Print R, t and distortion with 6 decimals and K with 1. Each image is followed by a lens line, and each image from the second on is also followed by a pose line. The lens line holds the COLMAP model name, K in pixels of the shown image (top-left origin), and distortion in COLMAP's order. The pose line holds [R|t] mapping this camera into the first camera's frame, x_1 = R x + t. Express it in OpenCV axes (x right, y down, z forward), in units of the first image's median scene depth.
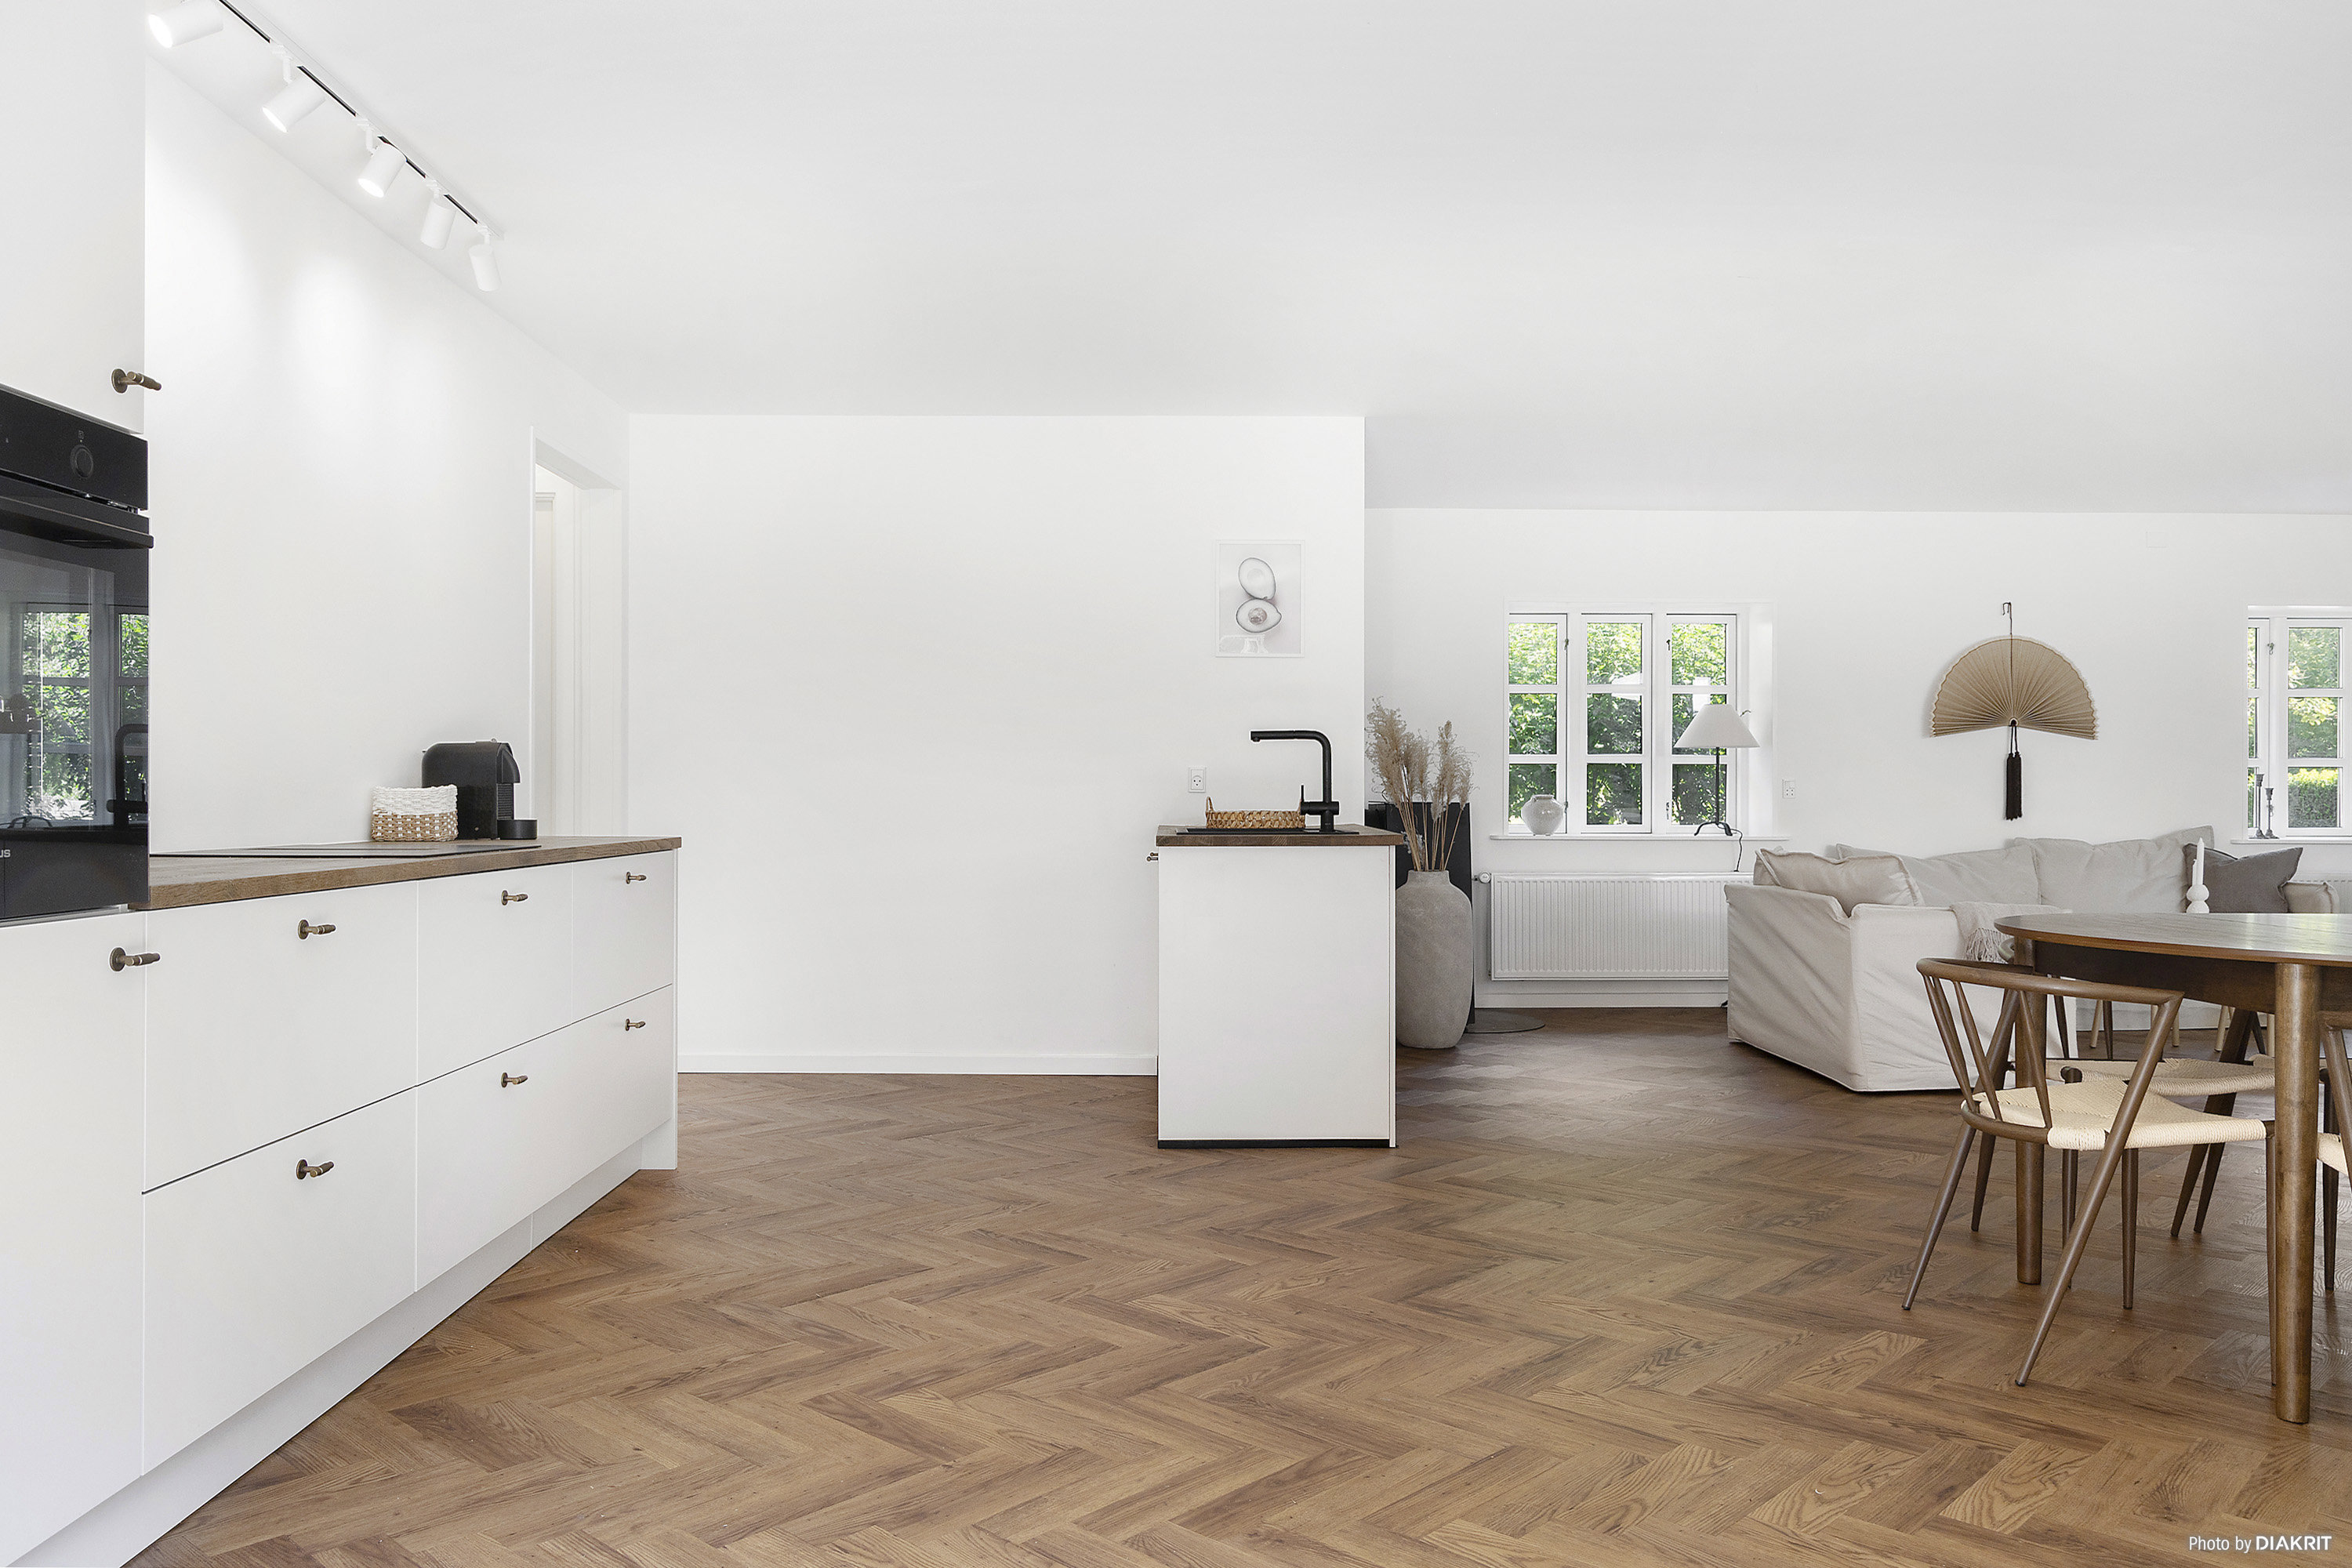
lens RADIAL K [[1658.4, 0, 1174.9], [0, 1658.4, 786.7], [0, 0, 1]] dist [0.001665, 0.000469]
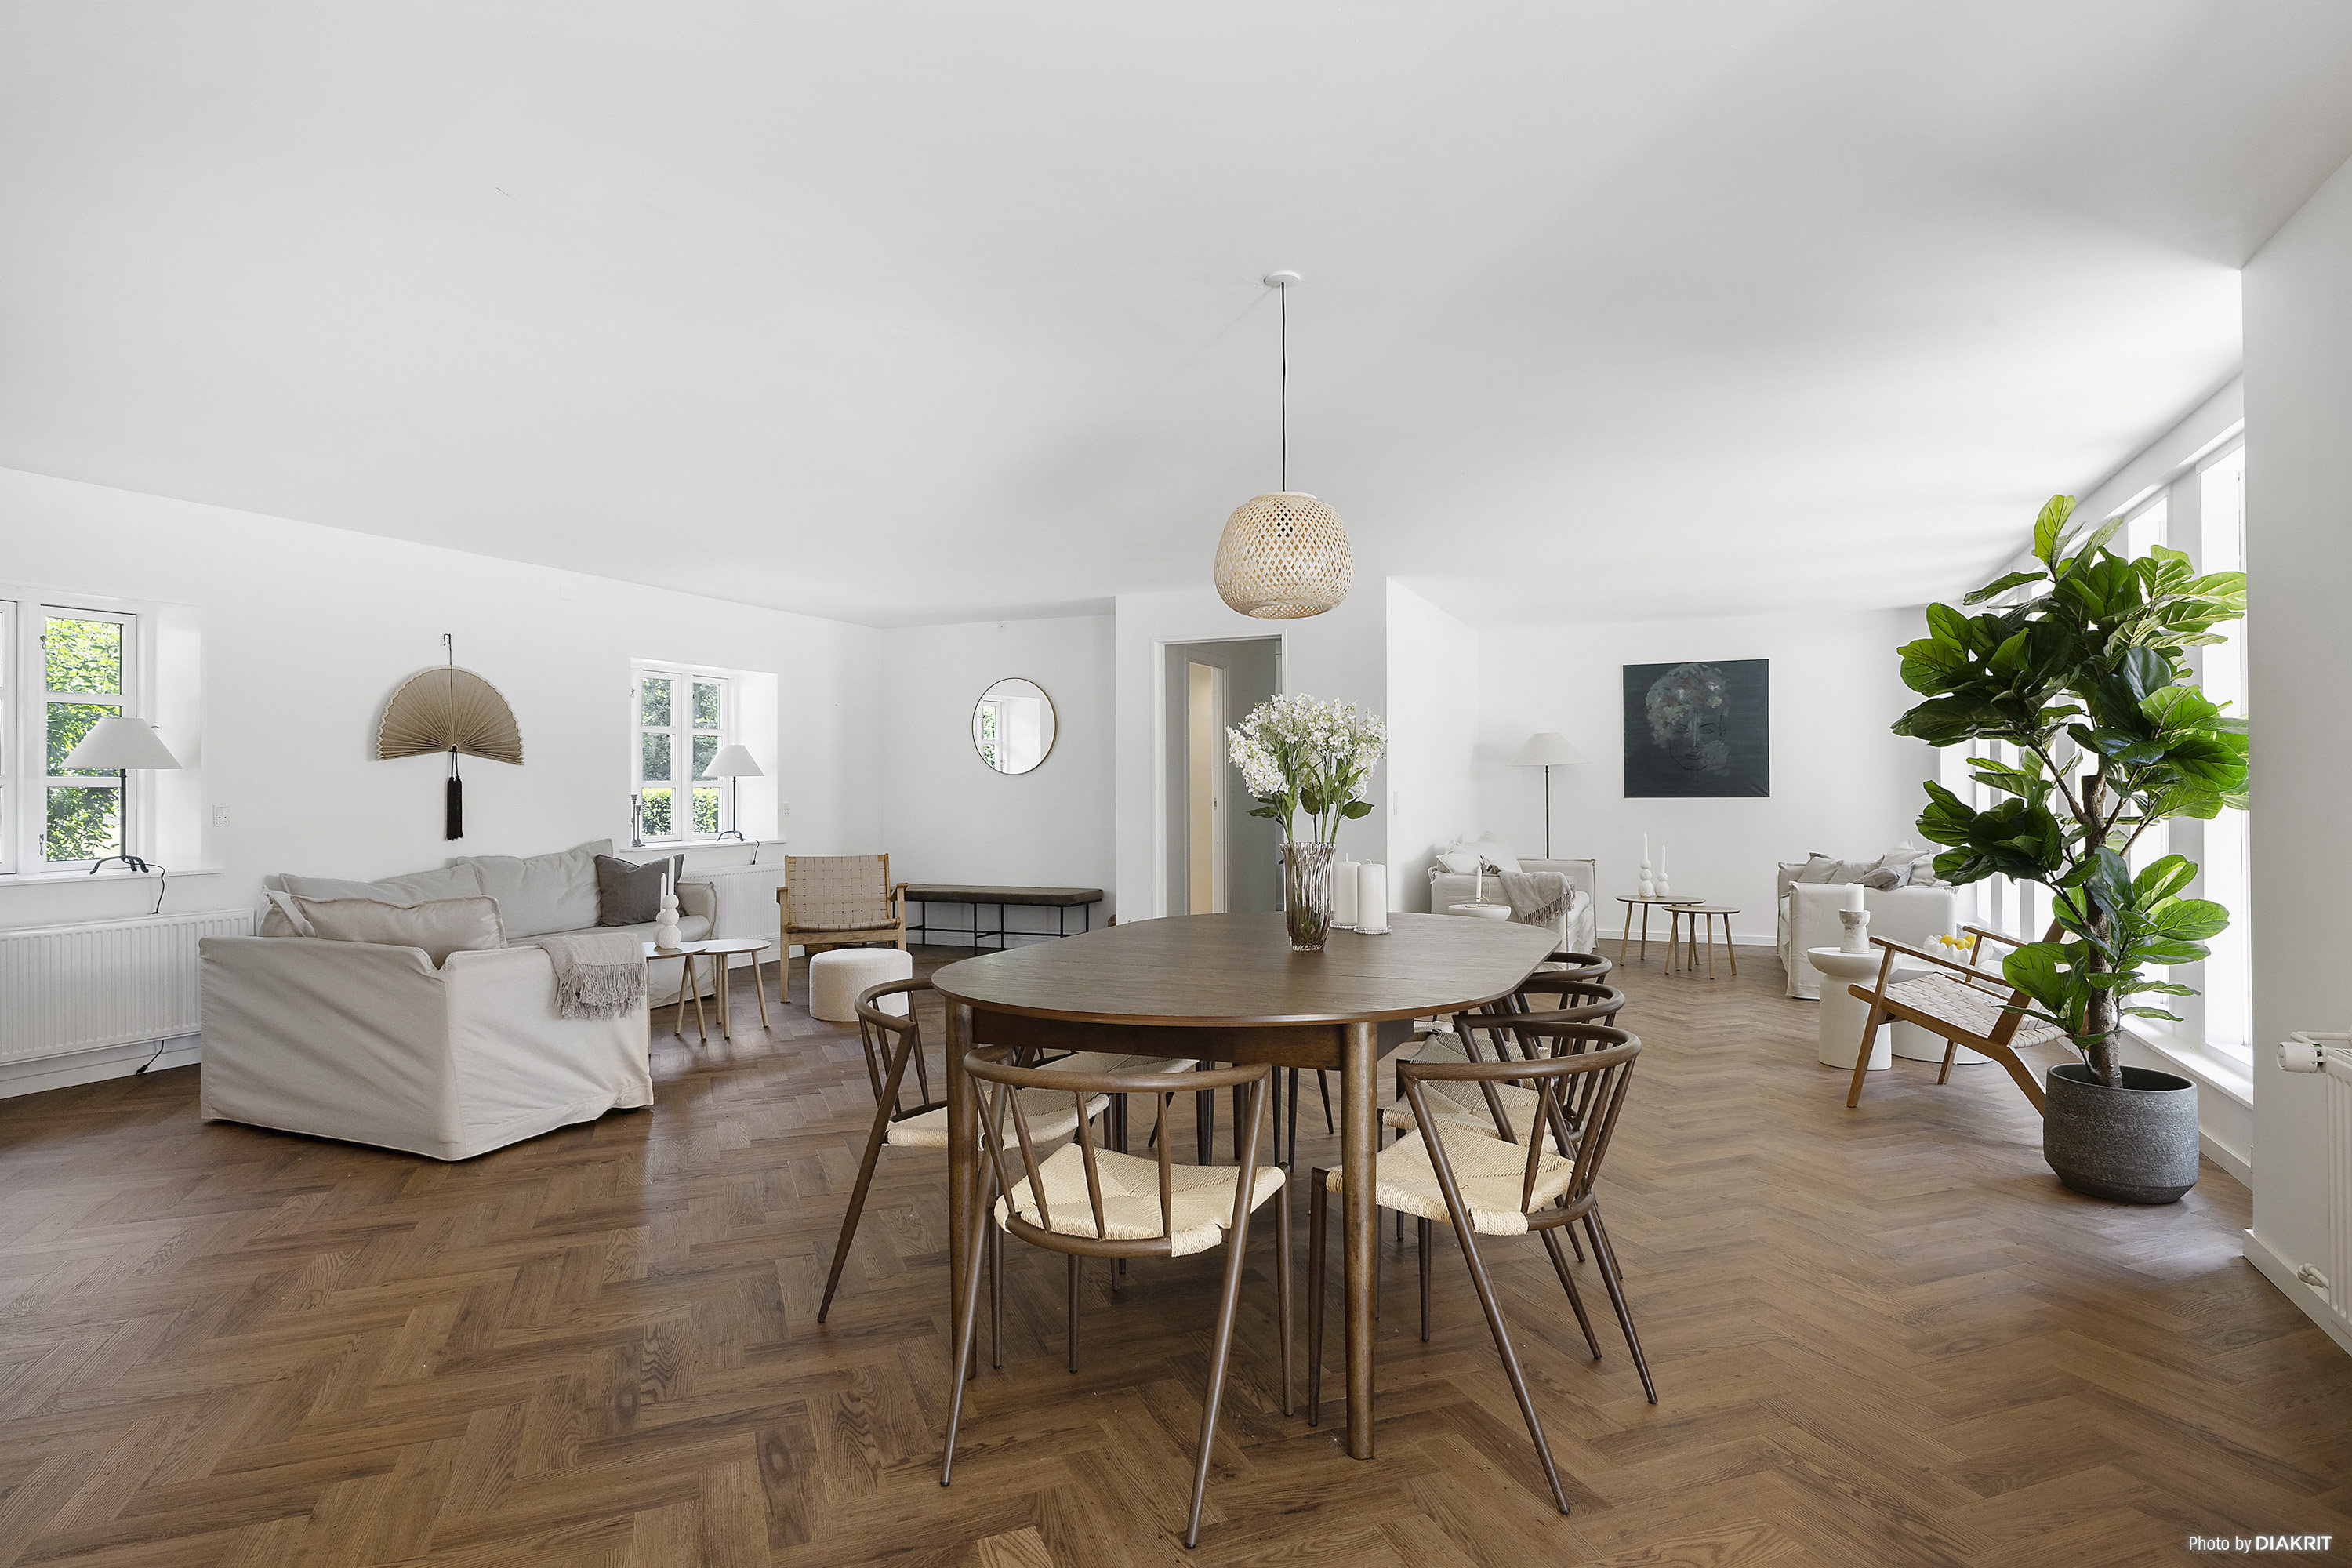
lens RADIAL K [[1258.3, 0, 1174.9], [0, 1258.3, 787.8], [0, 0, 1]] dist [-0.007440, -0.001903]
pose [[0.417543, -0.002961, 0.908652, -0.032615], [0.002940, 0.999994, 0.001907, -0.013985], [-0.908652, 0.001876, 0.417549, 0.254867]]
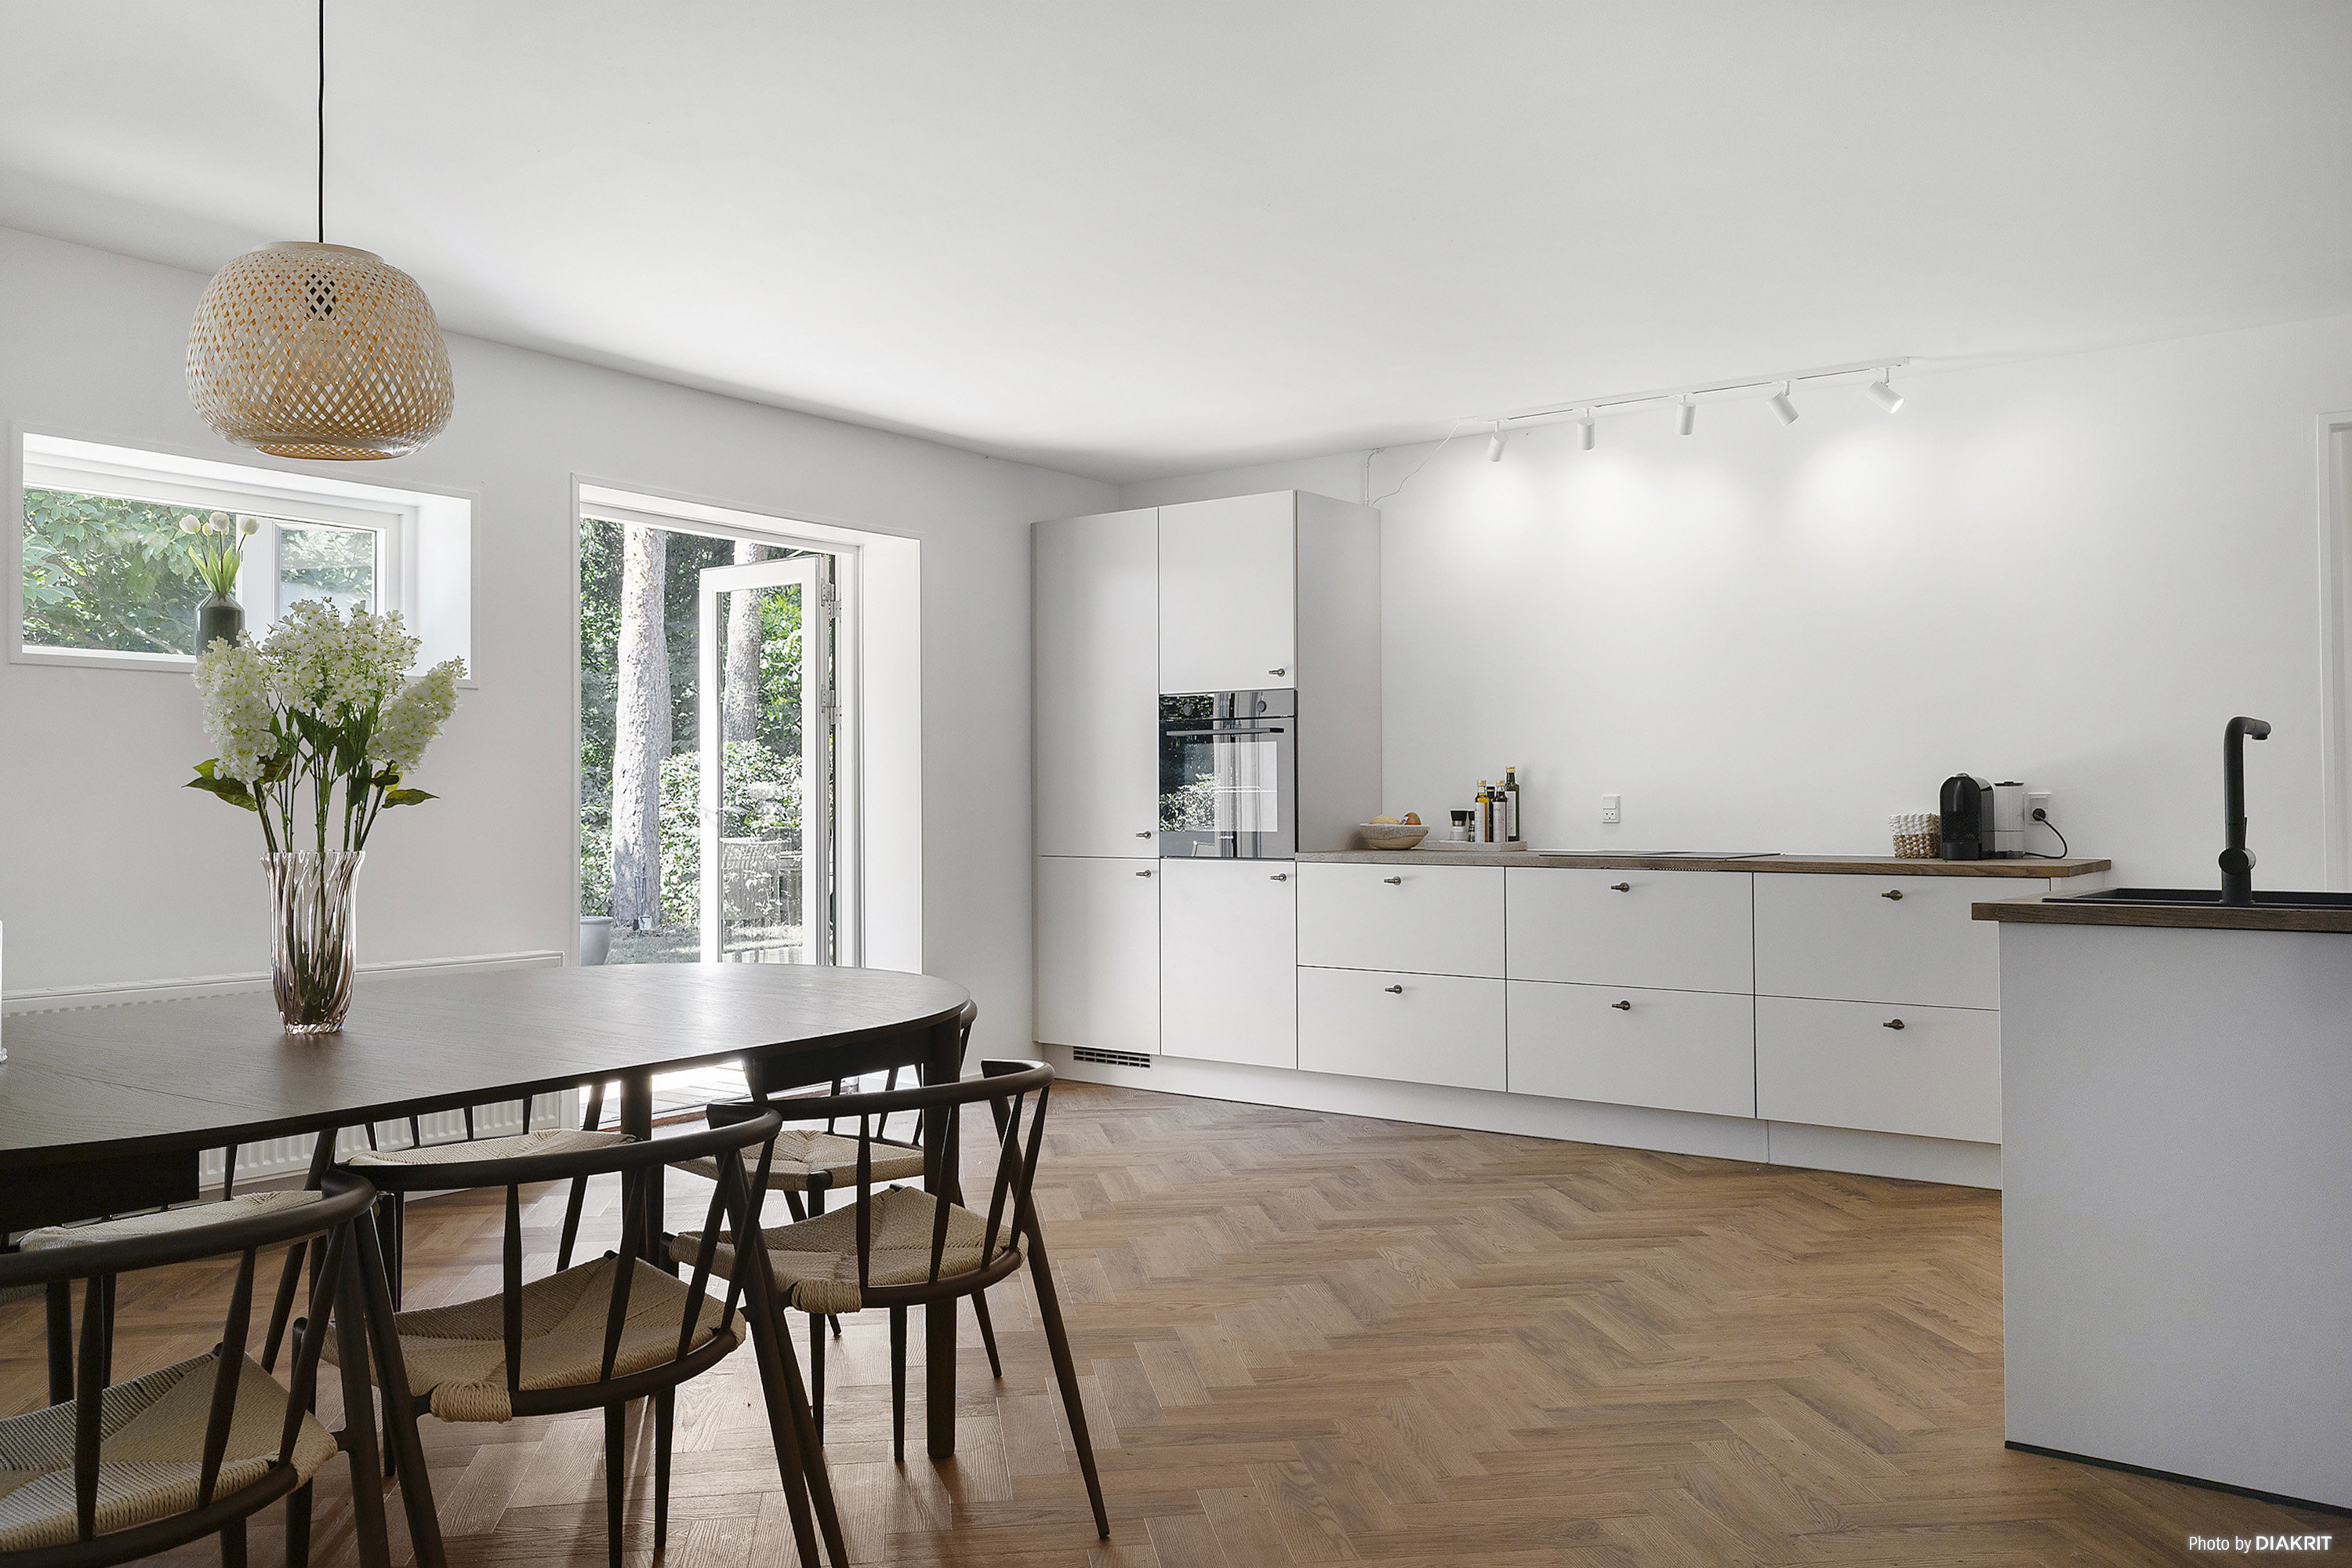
lens RADIAL K [[1888.0, 0, 1175.0], [0, 1888.0, 781.0], [0, 0, 1]] dist [0.001589, 0.000208]
pose [[-0.606099, 0.002769, -0.795385, 0.500321], [0.007394, 0.999970, -0.002153, -0.009192], [0.795355, -0.007185, -0.606101, 0.702403]]
